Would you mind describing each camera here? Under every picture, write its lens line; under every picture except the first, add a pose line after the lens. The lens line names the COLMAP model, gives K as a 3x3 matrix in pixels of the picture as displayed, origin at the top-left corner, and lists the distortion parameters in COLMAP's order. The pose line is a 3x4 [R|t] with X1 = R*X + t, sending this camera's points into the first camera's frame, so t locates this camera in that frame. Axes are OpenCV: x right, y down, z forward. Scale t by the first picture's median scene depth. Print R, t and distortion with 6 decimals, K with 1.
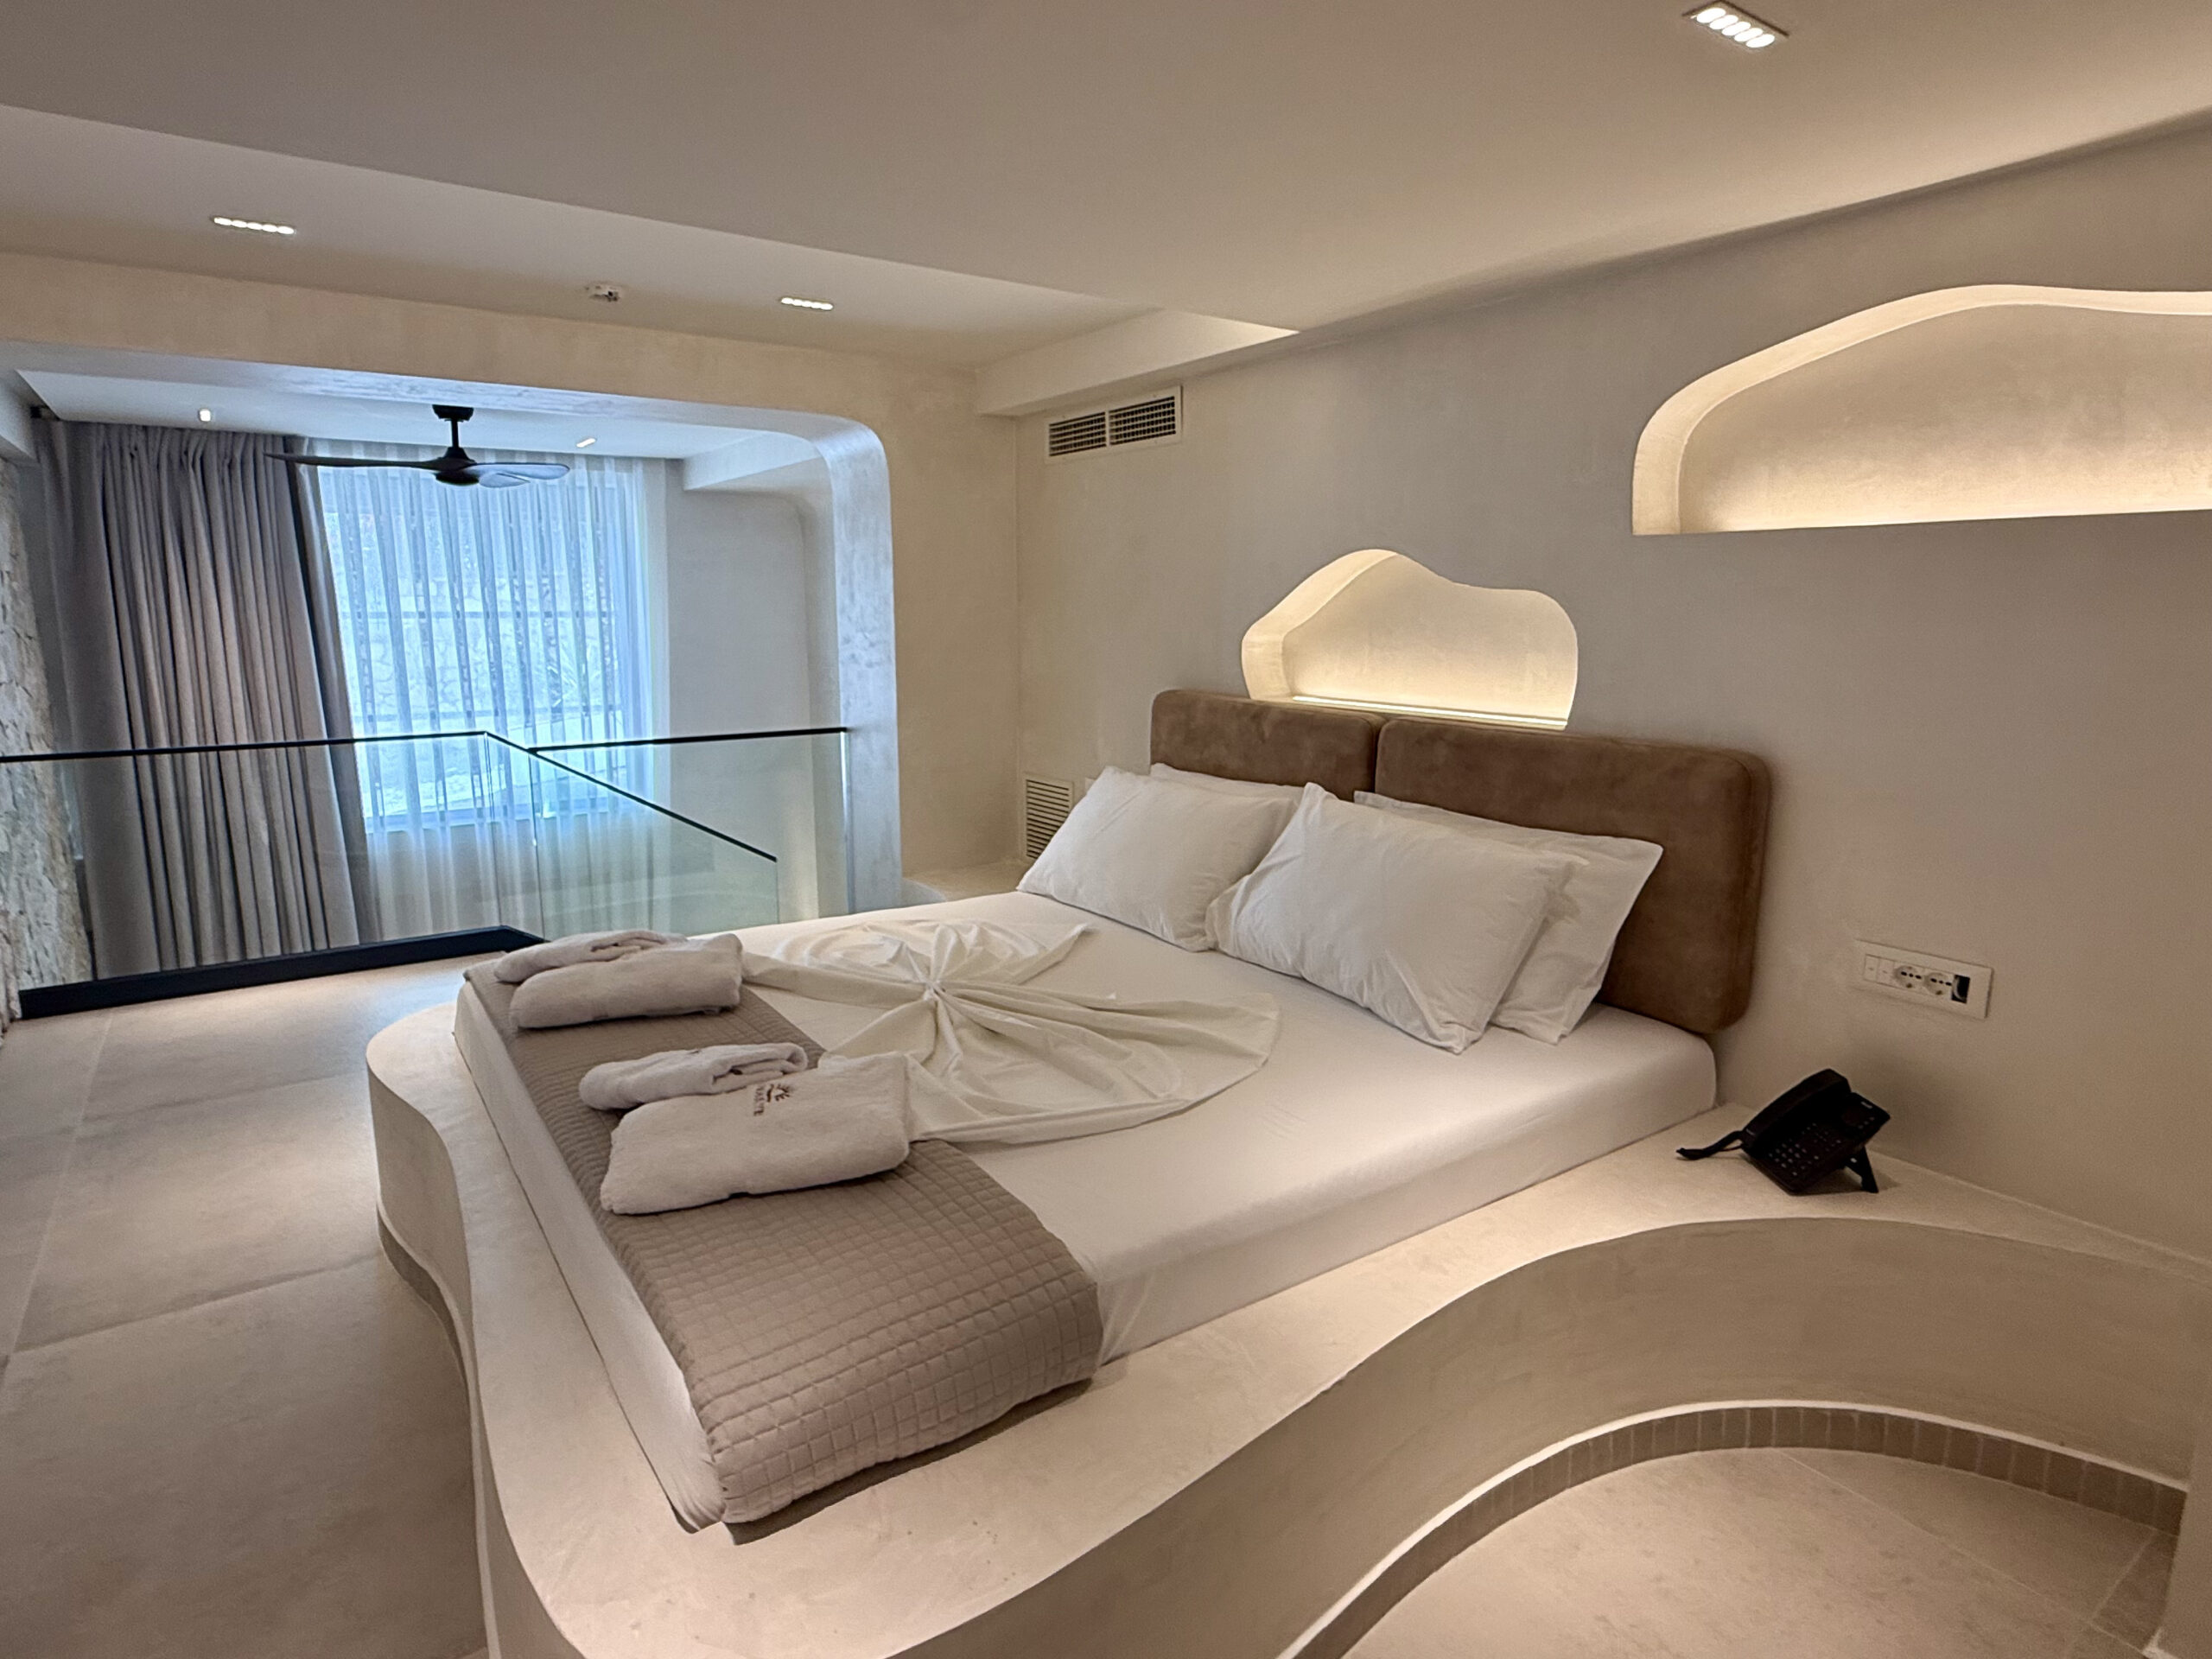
lens RADIAL K [[1220.8, 0, 1093.2], [0, 1220.8, 836.3], [0, 0, 1]] dist [0.003514, -0.000475]
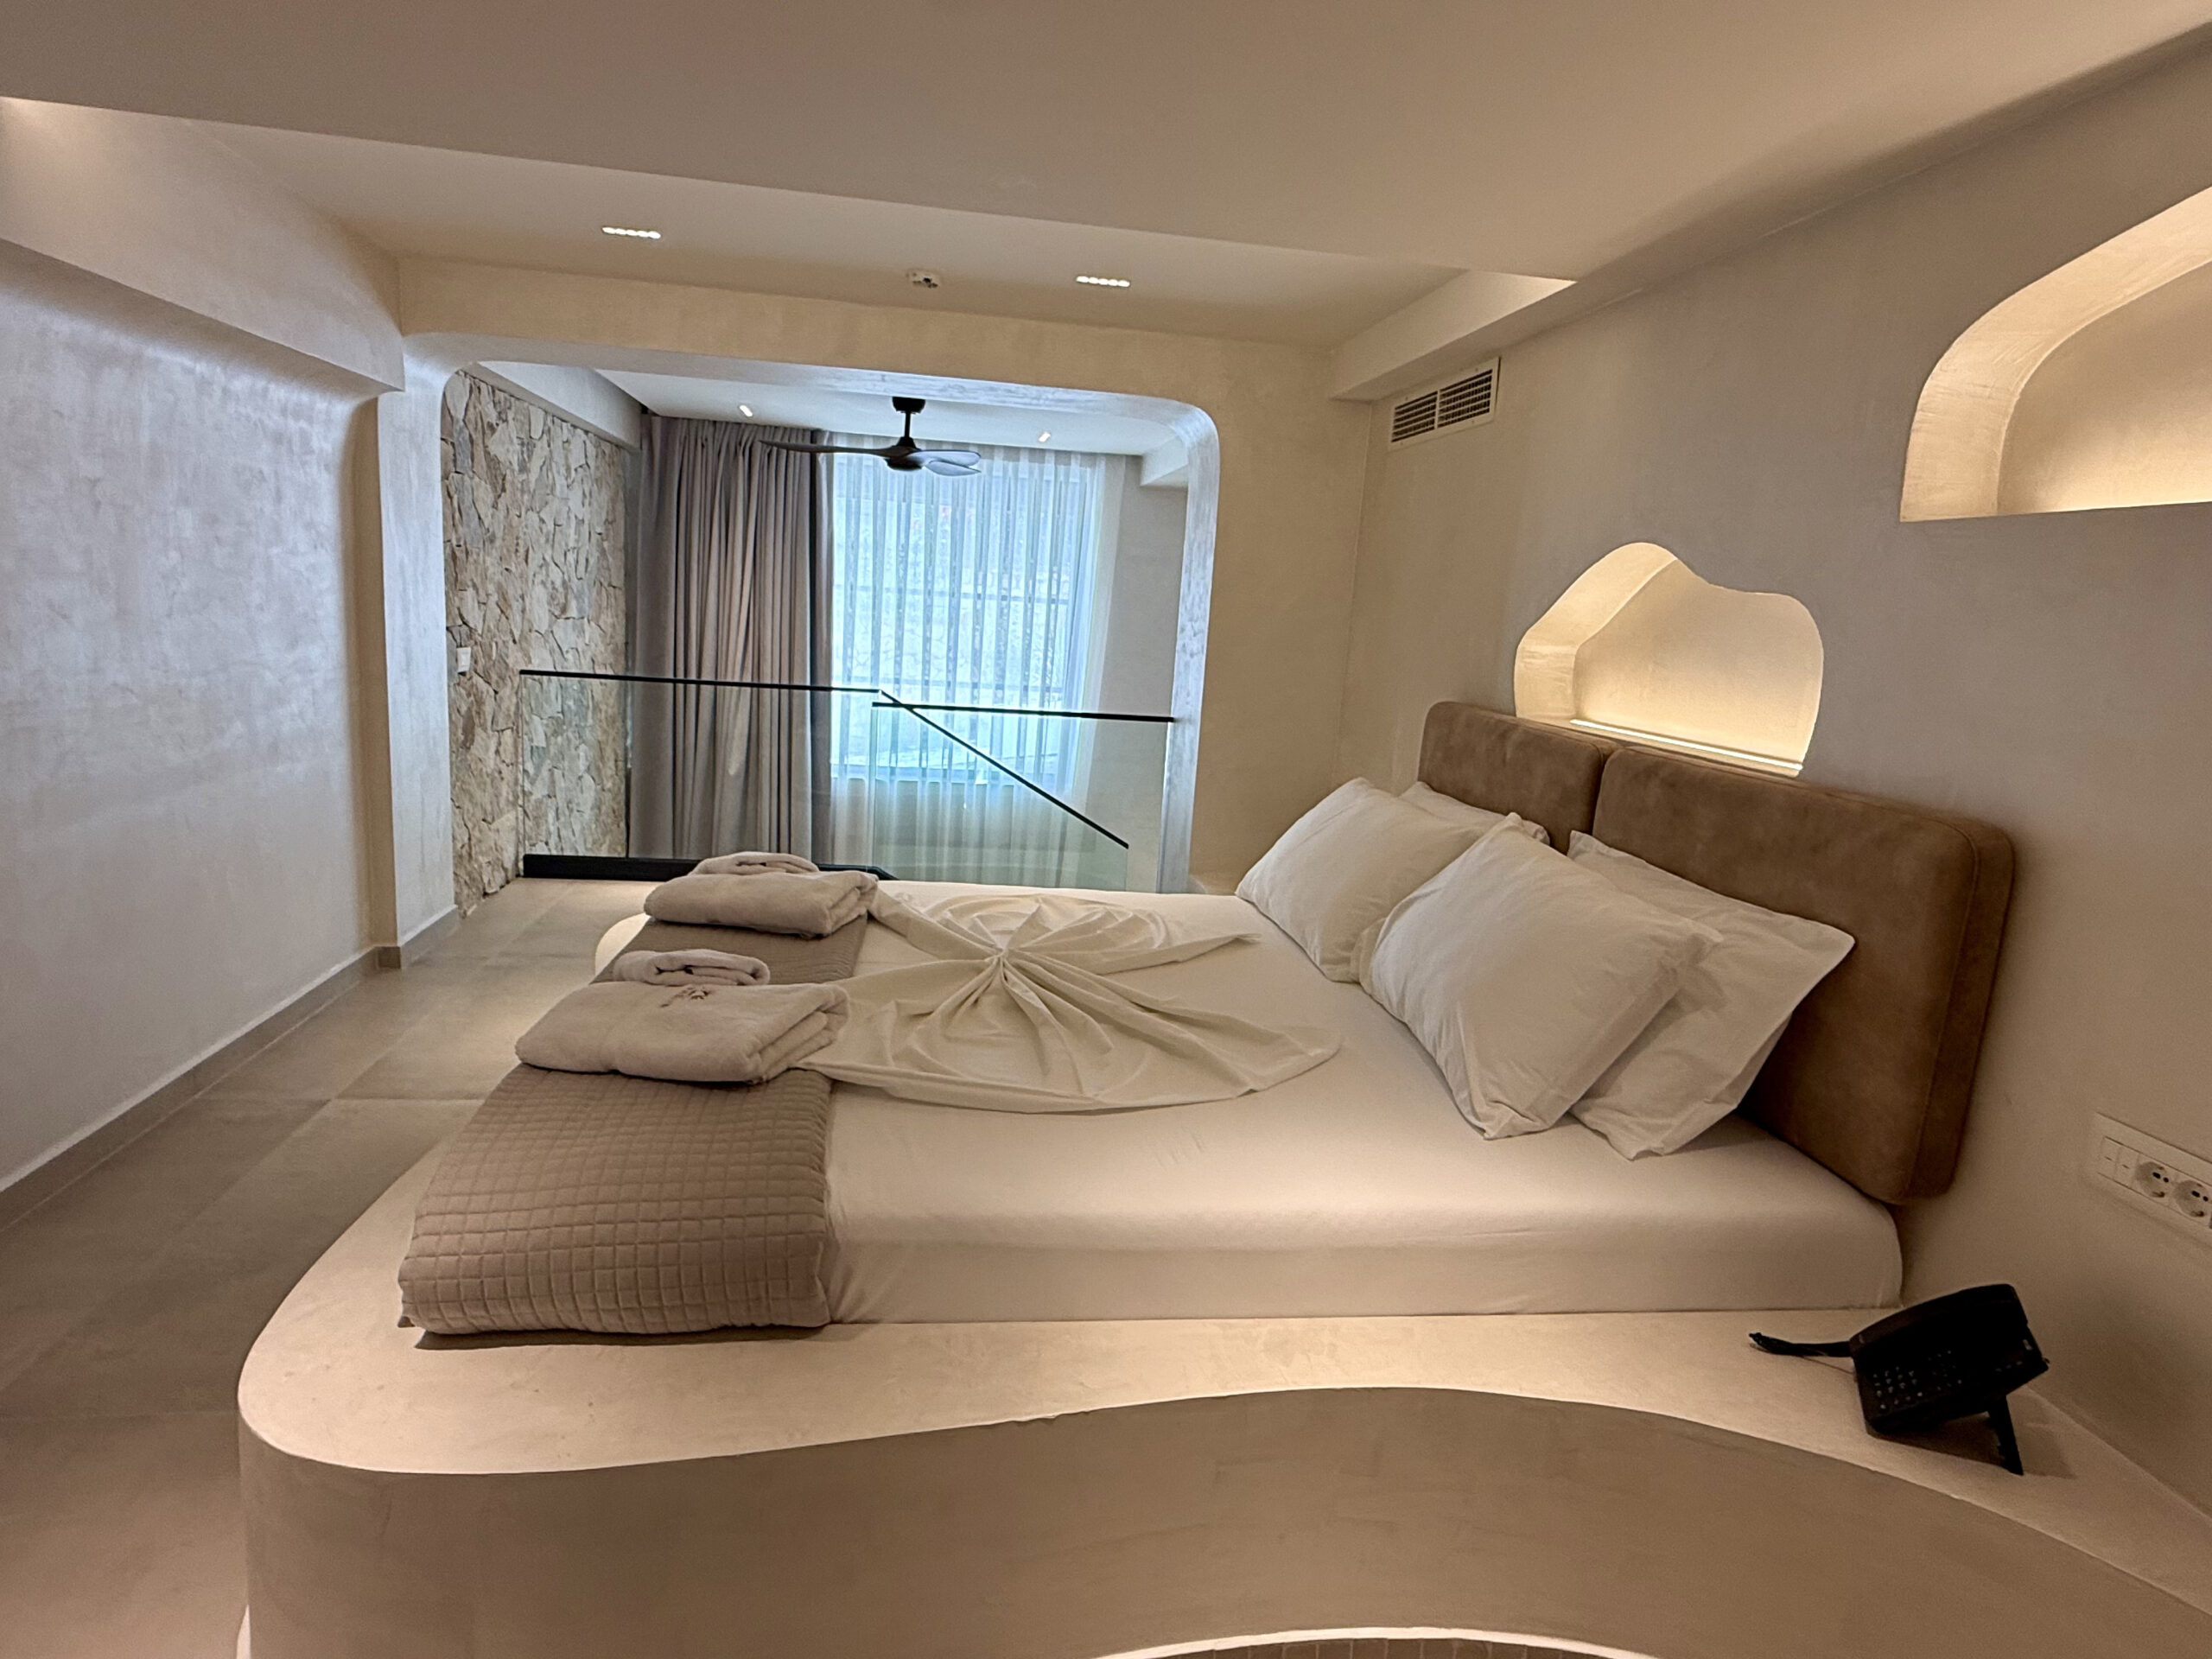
lens RADIAL K [[1259.0, 0, 1100.9], [0, 1259.0, 849.0], [0, 0, 1]] dist [0.002656, -0.000273]
pose [[0.892527, 0.143483, -0.427560, 0.339141], [-0.149151, 0.988604, 0.020409, 0.006709], [0.425616, 0.045555, 0.903757, 0.101667]]
